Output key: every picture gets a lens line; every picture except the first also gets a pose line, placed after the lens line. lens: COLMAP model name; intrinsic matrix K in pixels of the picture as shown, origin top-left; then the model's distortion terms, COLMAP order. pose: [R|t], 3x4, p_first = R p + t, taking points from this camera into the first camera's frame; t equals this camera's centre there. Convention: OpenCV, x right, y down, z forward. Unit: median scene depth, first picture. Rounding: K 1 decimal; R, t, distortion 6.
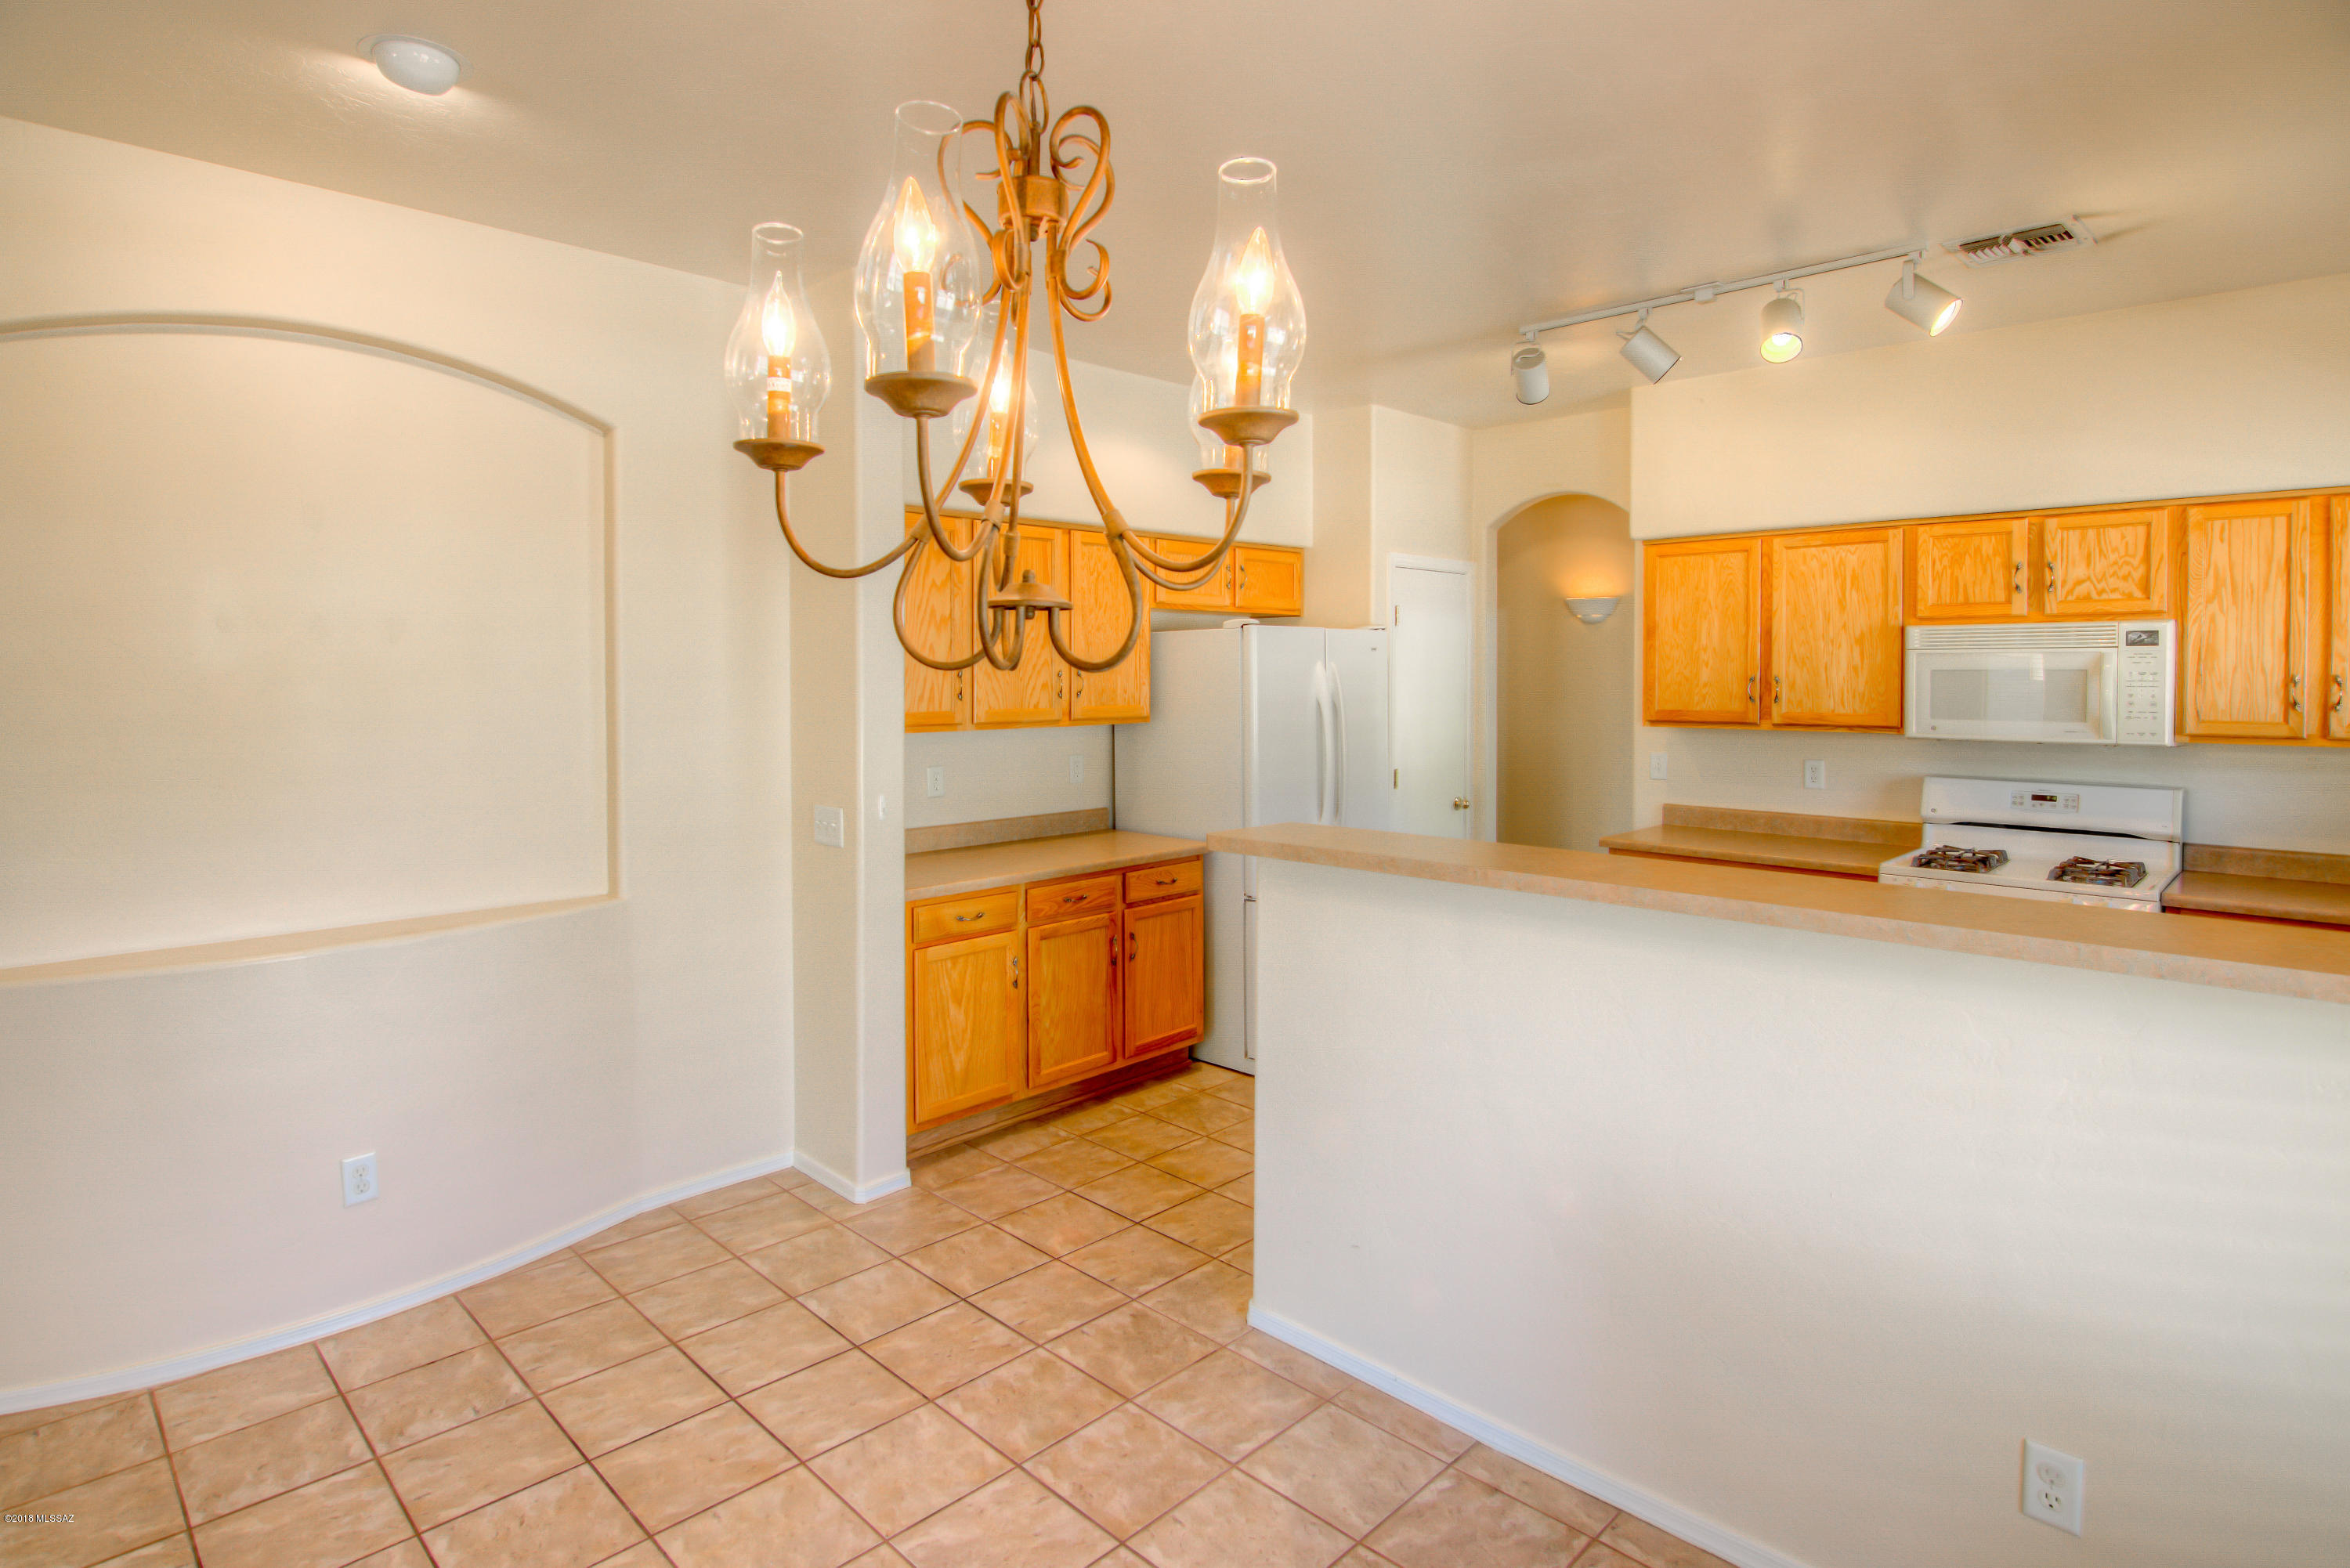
lens RADIAL K [[1230.0, 0, 1179.8], [0, 1230.0, 705.6], [0, 0, 1]] dist [-0.002126, -0.010391]
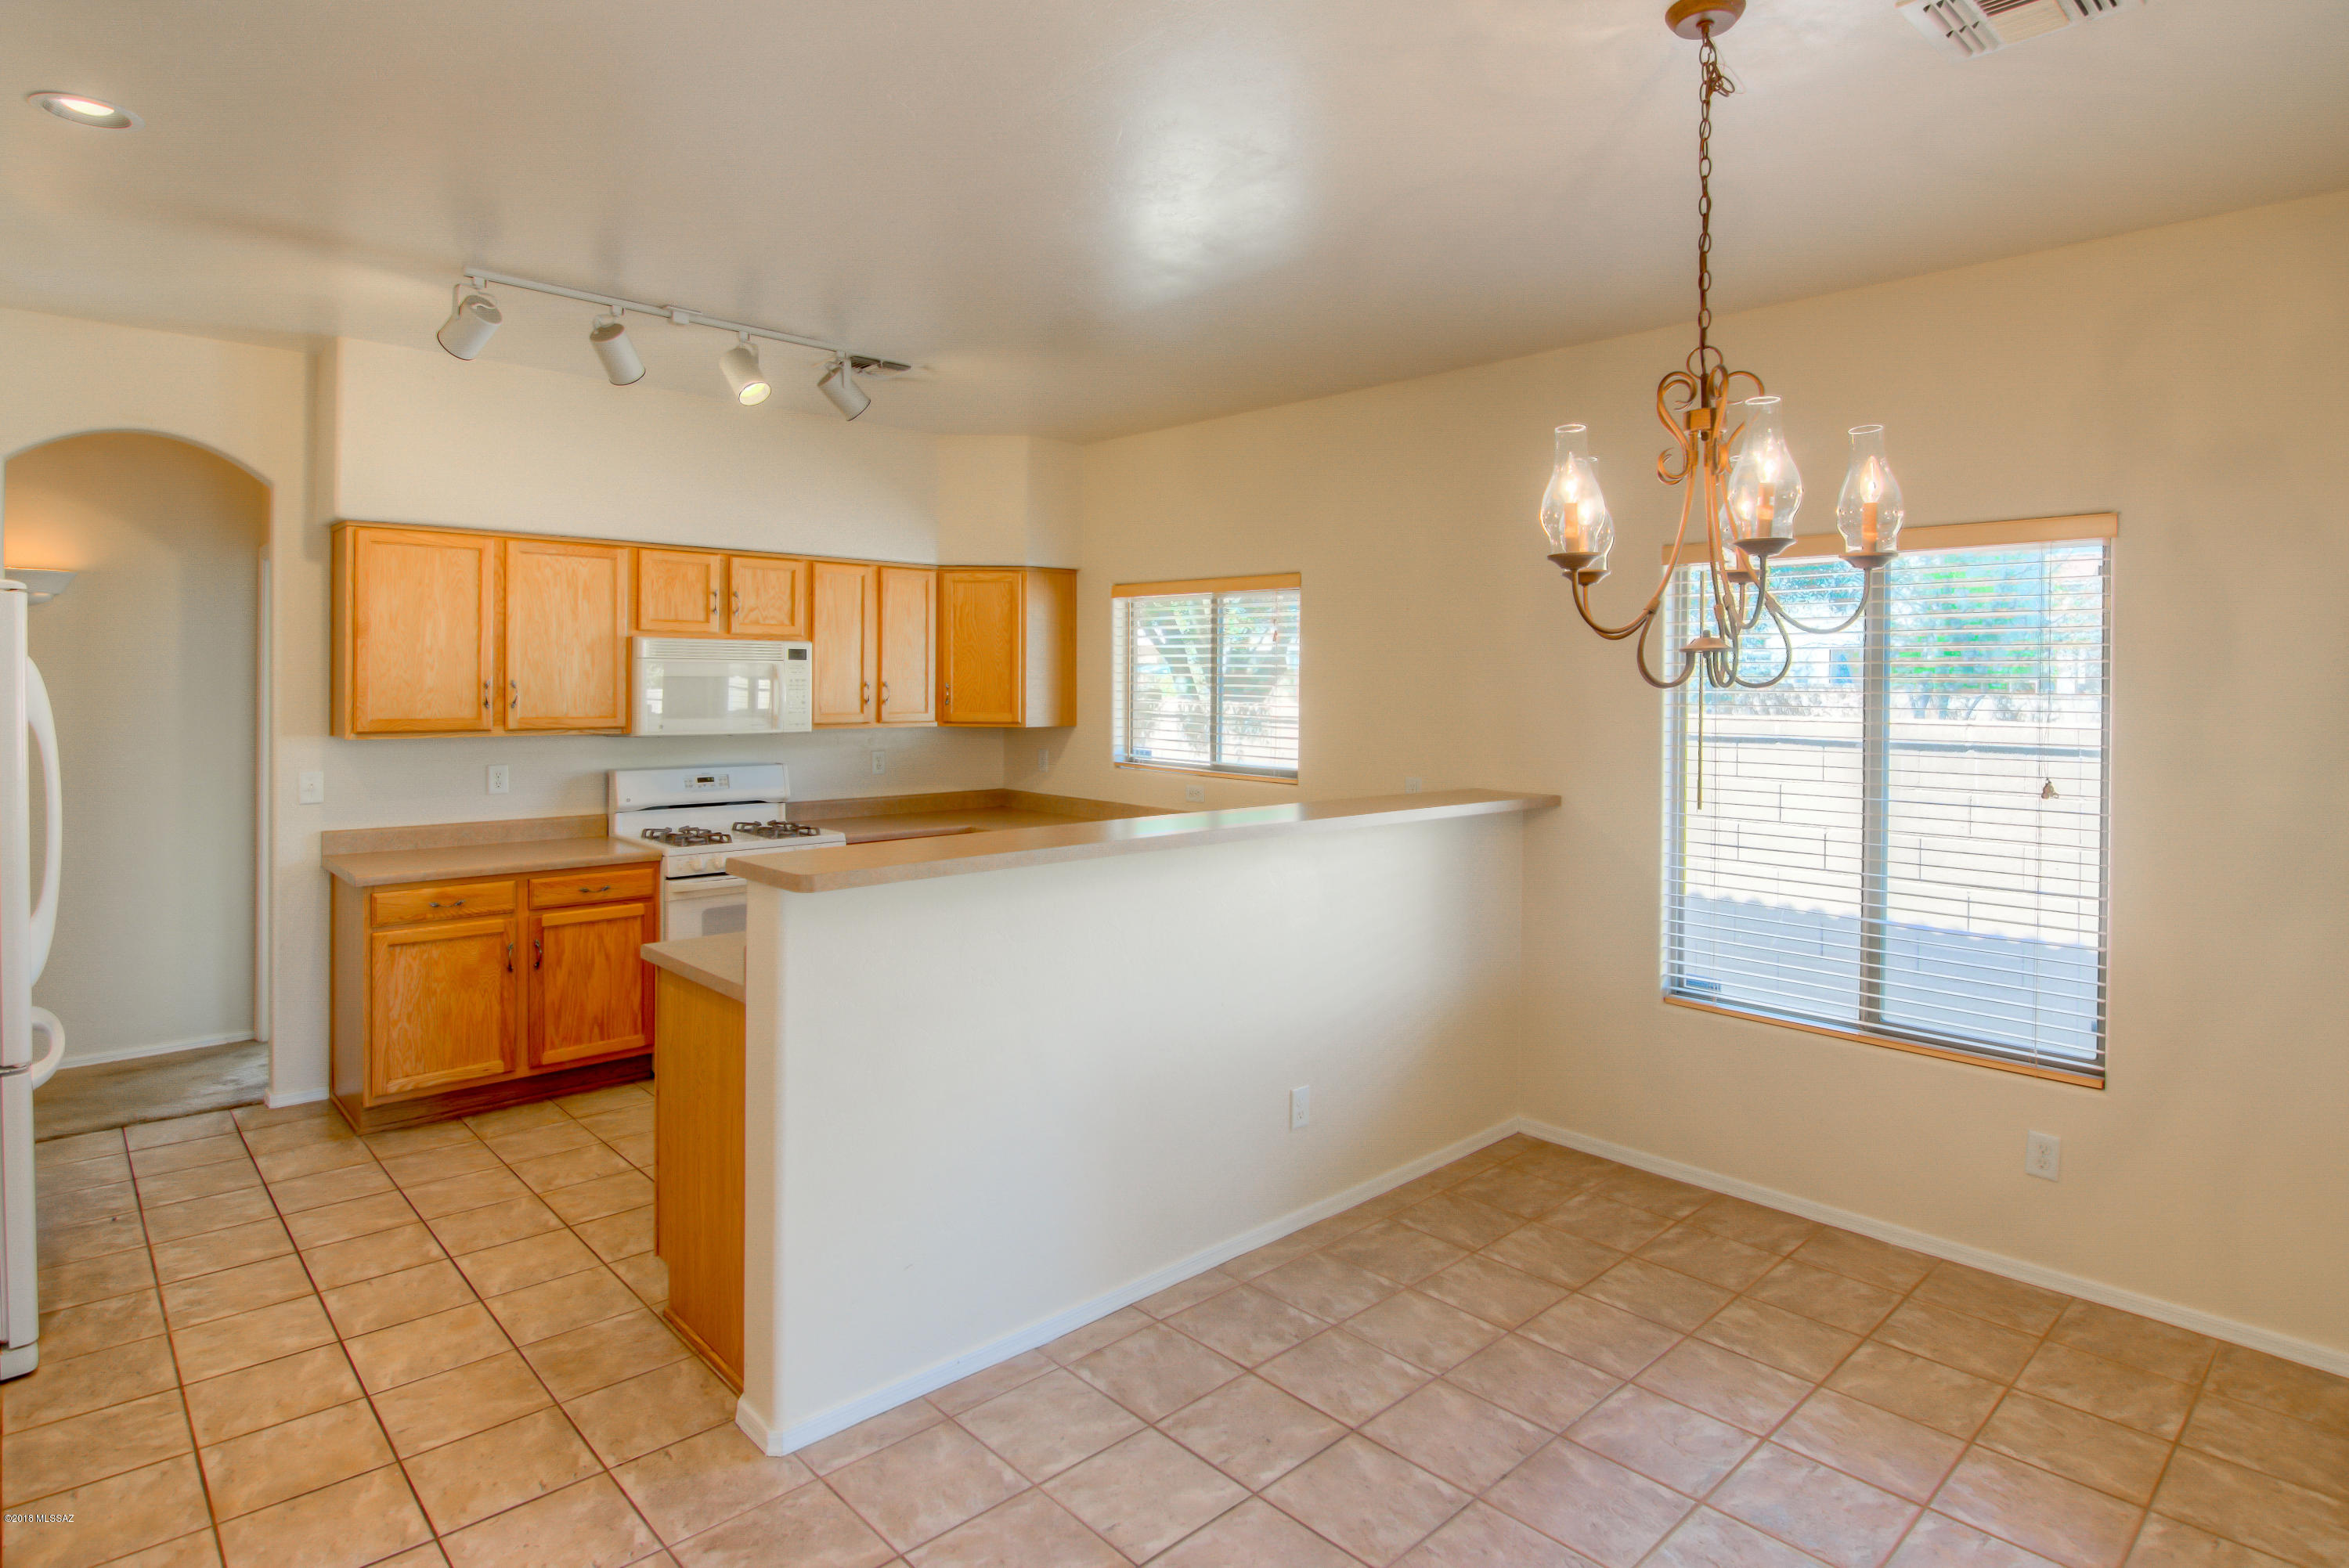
lens RADIAL K [[1240.8, 0, 1175.2], [0, 1240.8, 685.1], [0, 0, 1]] dist [-0.003974, -0.001421]
pose [[0.044792, -0.001631, 0.998995, -0.517681], [0.019489, 0.999810, 0.000759, -0.011860], [-0.998806, 0.019435, 0.044815, 0.456687]]
